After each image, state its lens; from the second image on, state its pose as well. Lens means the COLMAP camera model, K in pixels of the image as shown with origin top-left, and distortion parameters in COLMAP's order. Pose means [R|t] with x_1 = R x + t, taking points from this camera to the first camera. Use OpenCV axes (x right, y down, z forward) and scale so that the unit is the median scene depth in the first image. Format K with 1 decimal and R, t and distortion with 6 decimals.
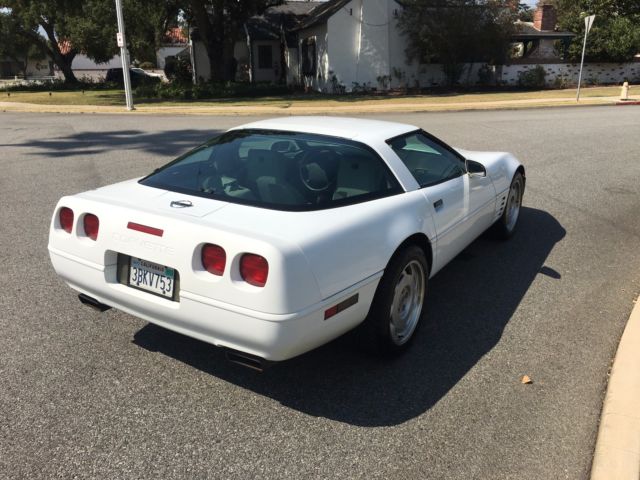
lens RADIAL K [[546.0, 0, 316.8], [0, 546.0, 236.8], [0, 0, 1]] dist [0.092585, -0.134239]
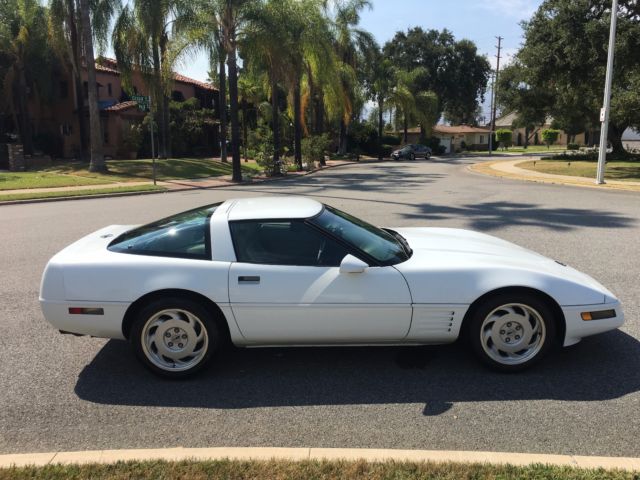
lens RADIAL K [[546.0, 0, 316.8], [0, 546.0, 236.8], [0, 0, 1]] dist [0.092585, -0.134239]
pose [[0.565218, 0.161158, -0.809047, 0.453664], [-0.253259, 0.967270, 0.015742, -0.073868], [0.785104, 0.196001, 0.587534, 0.148000]]
